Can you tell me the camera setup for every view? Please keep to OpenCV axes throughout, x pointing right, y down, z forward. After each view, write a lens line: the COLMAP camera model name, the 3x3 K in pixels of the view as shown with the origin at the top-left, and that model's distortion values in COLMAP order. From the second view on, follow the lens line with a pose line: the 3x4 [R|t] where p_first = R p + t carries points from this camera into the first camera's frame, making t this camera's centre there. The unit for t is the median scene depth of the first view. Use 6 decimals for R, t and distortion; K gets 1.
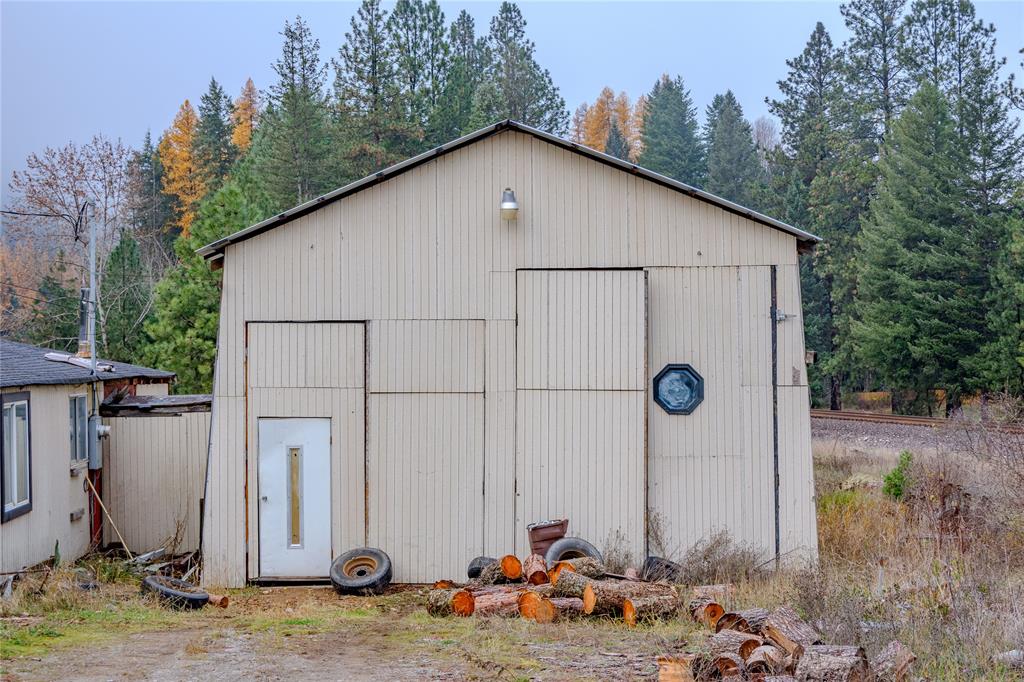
lens RADIAL K [[1659.4, 0, 512.0], [0, 1659.4, 341.0], [0, 0, 1]] dist [-0.048635, -0.011629]
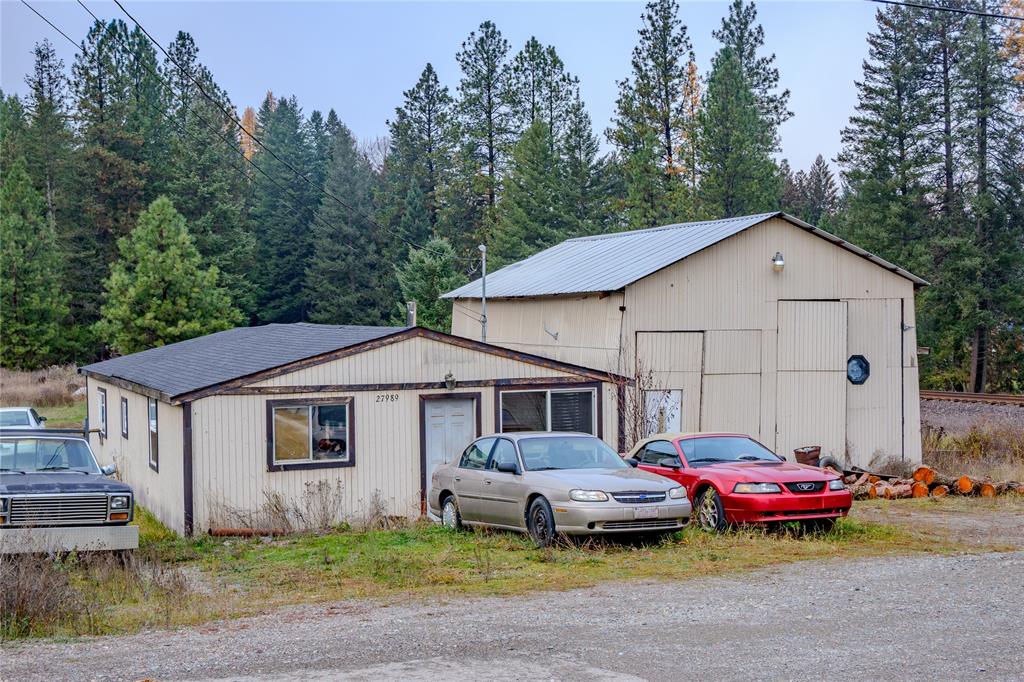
lens RADIAL K [[1355.1, 0, 514.2], [0, 1355.1, 416.0], [0, 0, 1]] dist [-0.015240, -0.032792]
pose [[0.940286, -0.024497, 0.339504, -0.618151], [-0.003972, 0.996549, 0.082907, -0.033327], [-0.340363, -0.079305, 0.936944, -0.181199]]
